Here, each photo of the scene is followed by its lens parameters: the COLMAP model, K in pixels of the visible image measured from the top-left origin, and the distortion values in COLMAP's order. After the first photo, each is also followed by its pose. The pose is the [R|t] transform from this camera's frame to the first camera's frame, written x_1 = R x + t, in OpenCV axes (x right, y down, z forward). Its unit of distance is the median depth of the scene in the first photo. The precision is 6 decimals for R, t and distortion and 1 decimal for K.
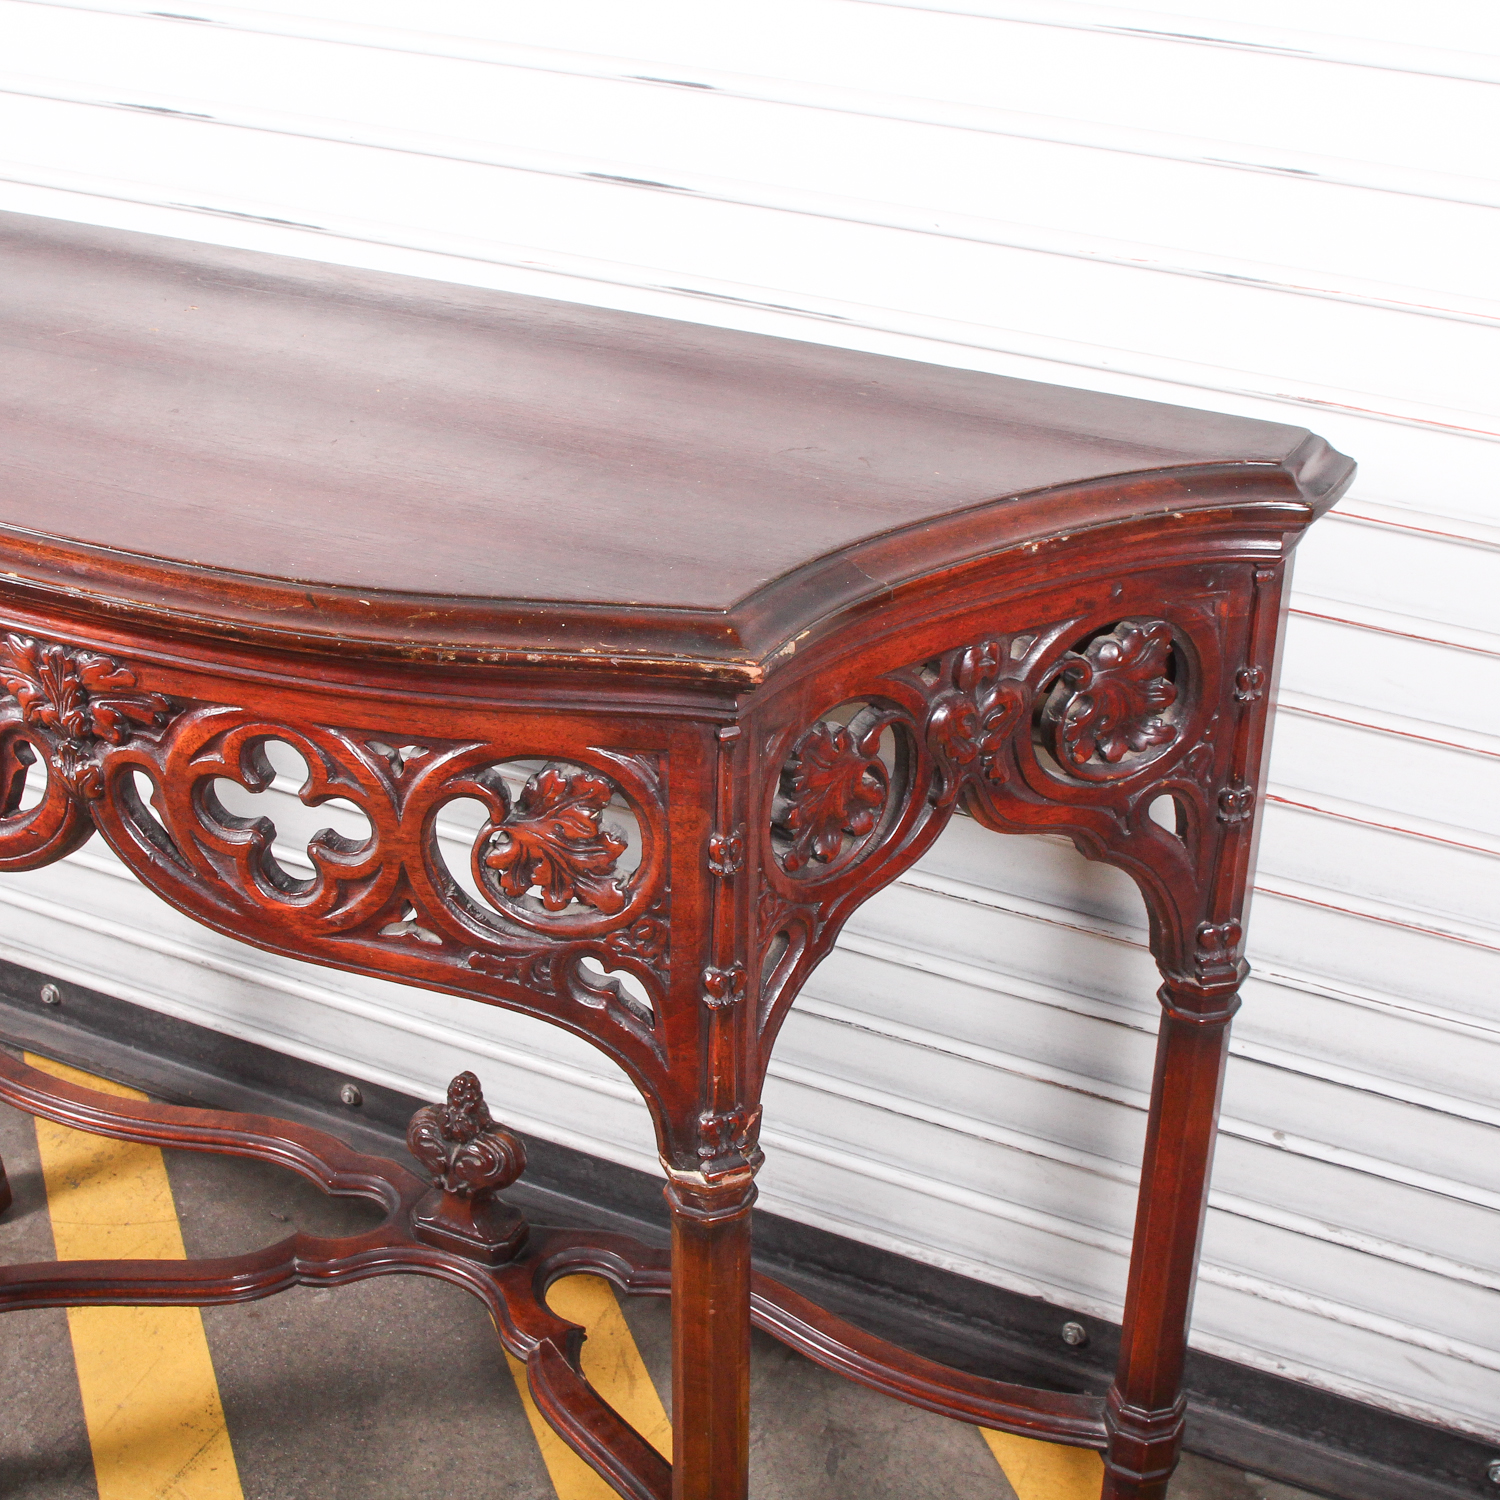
lens RADIAL K [[2500.5, 0, 750.0], [0, 2500.5, 750.0], [0, 0, 1]] dist [-0.099733, 0.102179]
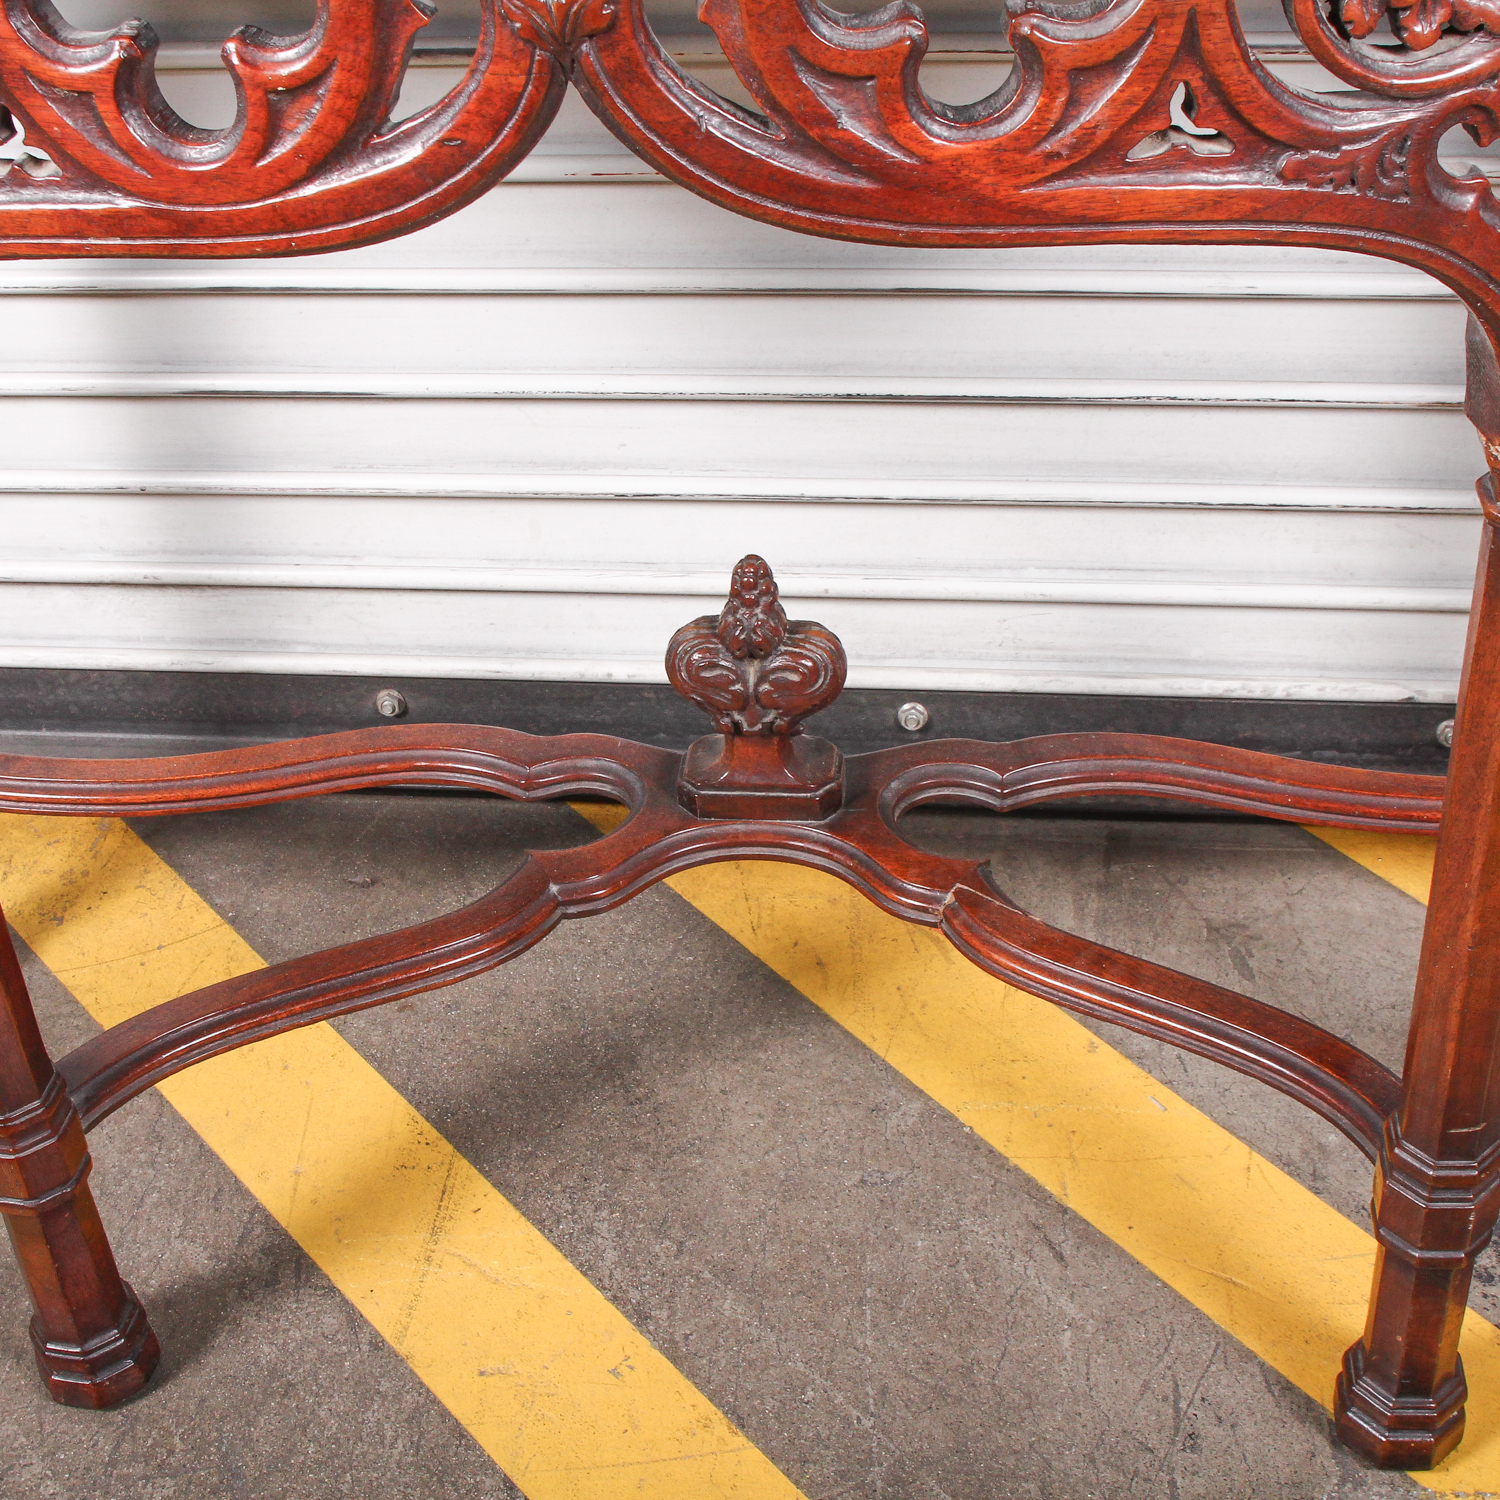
lens RADIAL K [[2566.6, 0, 750.0], [0, 2566.6, 750.0], [0, 0, 1]] dist [-0.083384, 0.001035]
pose [[0.940596, -0.252031, 0.227506, -0.290586], [0.218964, 0.962384, 0.160849, 0.065350], [-0.259487, -0.101478, 0.960400, 0.300482]]
